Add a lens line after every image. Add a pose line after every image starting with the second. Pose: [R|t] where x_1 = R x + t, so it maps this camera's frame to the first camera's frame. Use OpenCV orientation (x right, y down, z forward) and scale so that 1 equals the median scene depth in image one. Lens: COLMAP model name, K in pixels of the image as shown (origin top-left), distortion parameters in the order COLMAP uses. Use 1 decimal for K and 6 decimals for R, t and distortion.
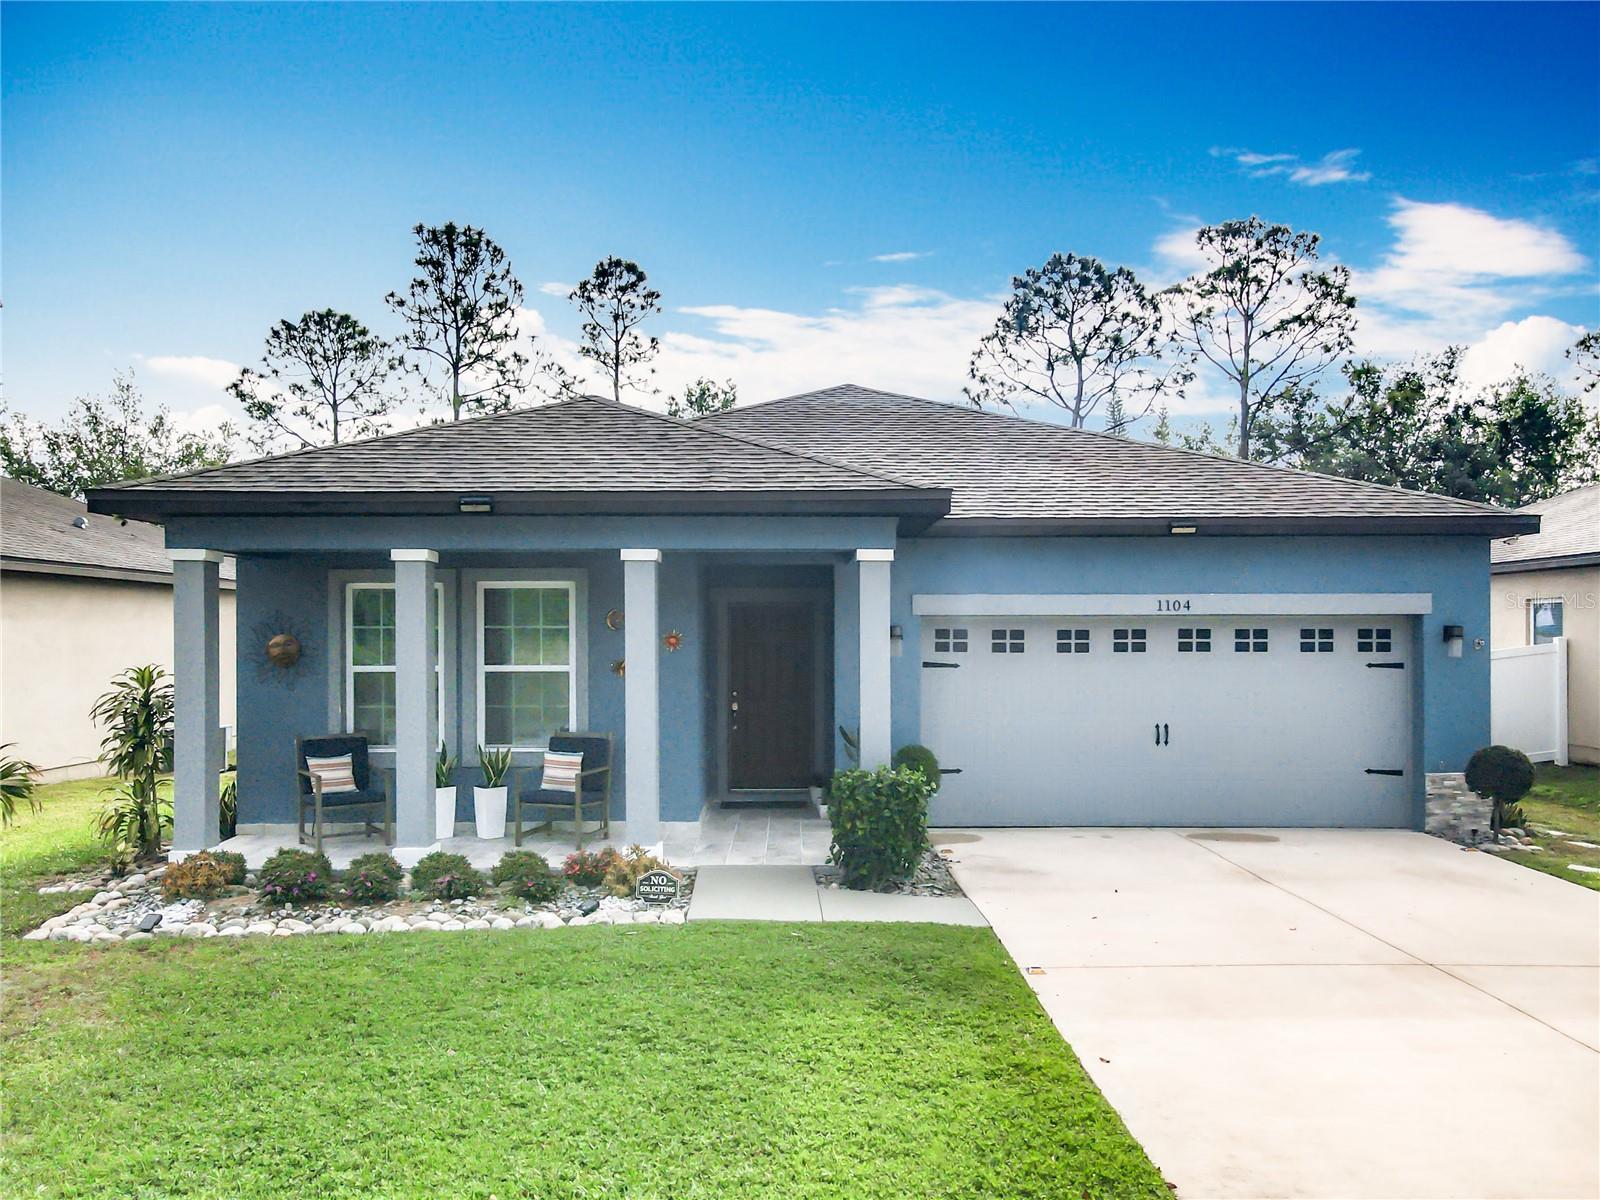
lens RADIAL K [[1158.7, 0, 792.1], [0, 1158.7, 629.0], [0, 0, 1]] dist [0.018565, 0.008407]
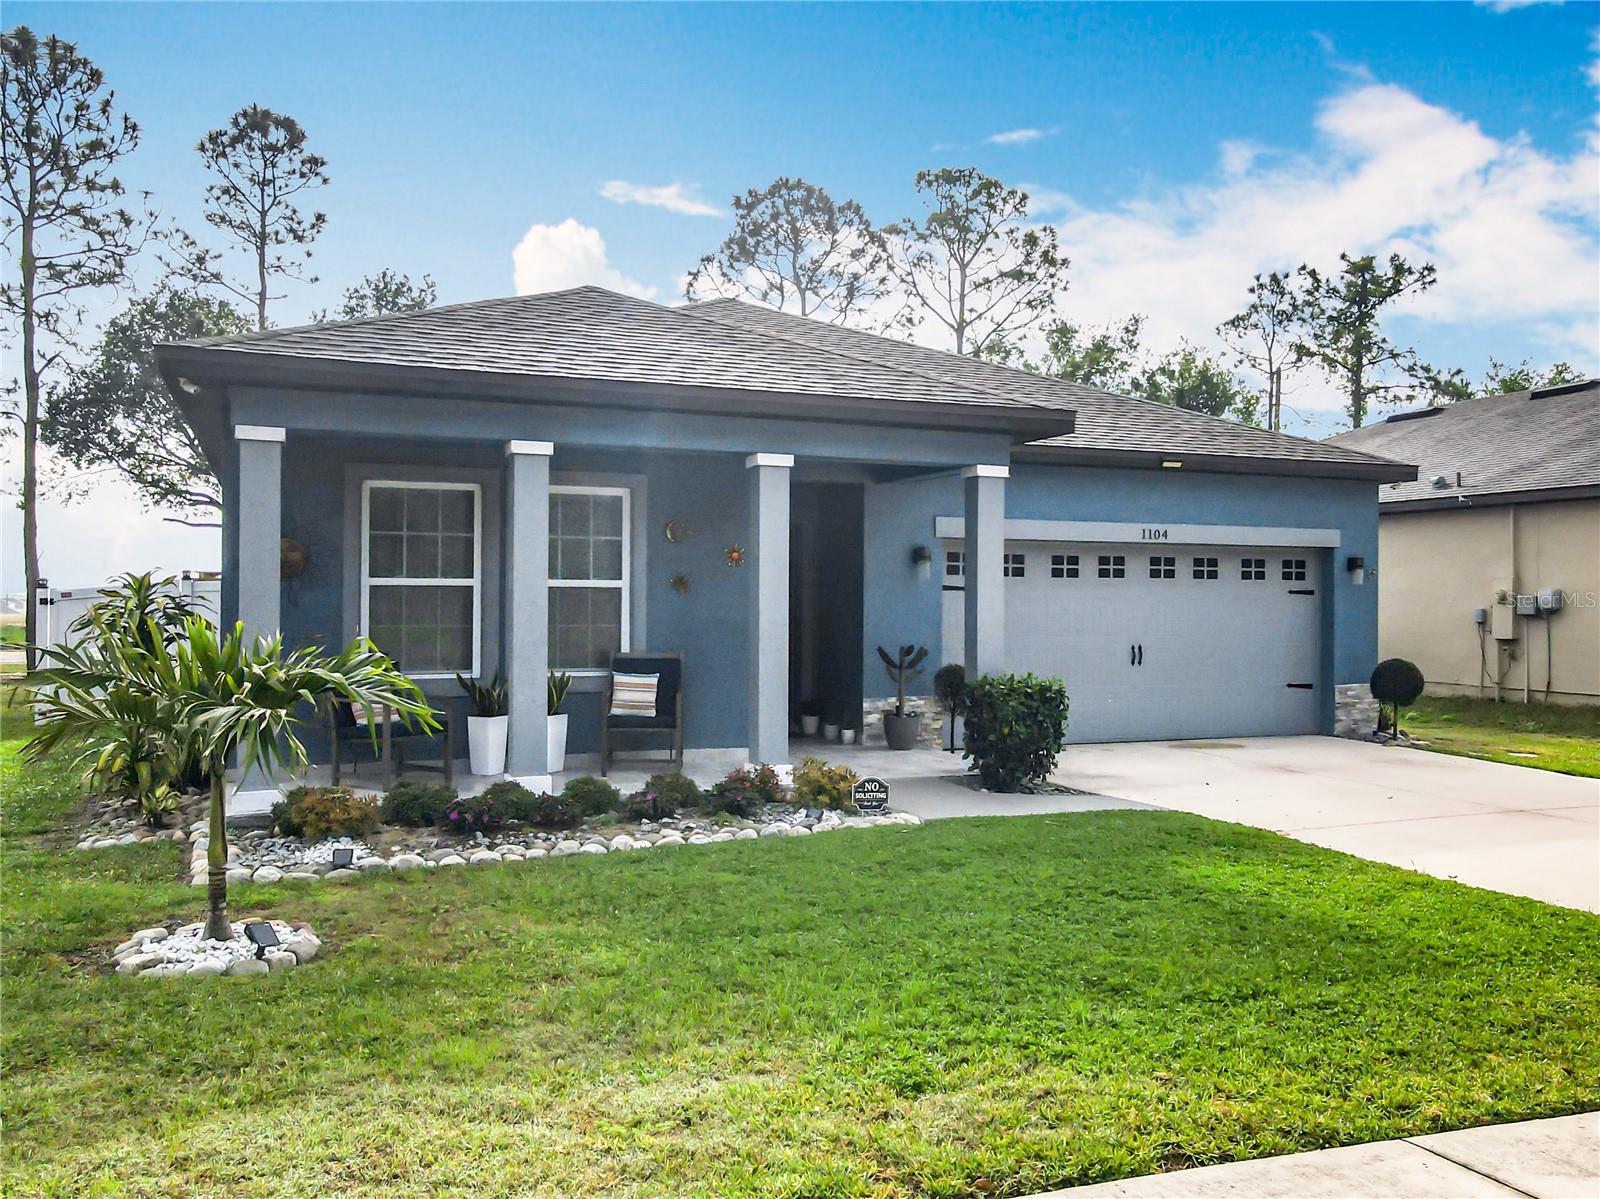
lens RADIAL K [[1332.4, 0, 800.0], [0, 1332.4, 599.5], [0, 0, 1]] dist [0.023322, 0.011891]
pose [[0.924037, 0.008679, 0.382204, -0.440612], [-0.011025, 0.999931, 0.003948, 0.038463], [-0.382144, -0.007862, 0.924069, -0.020104]]
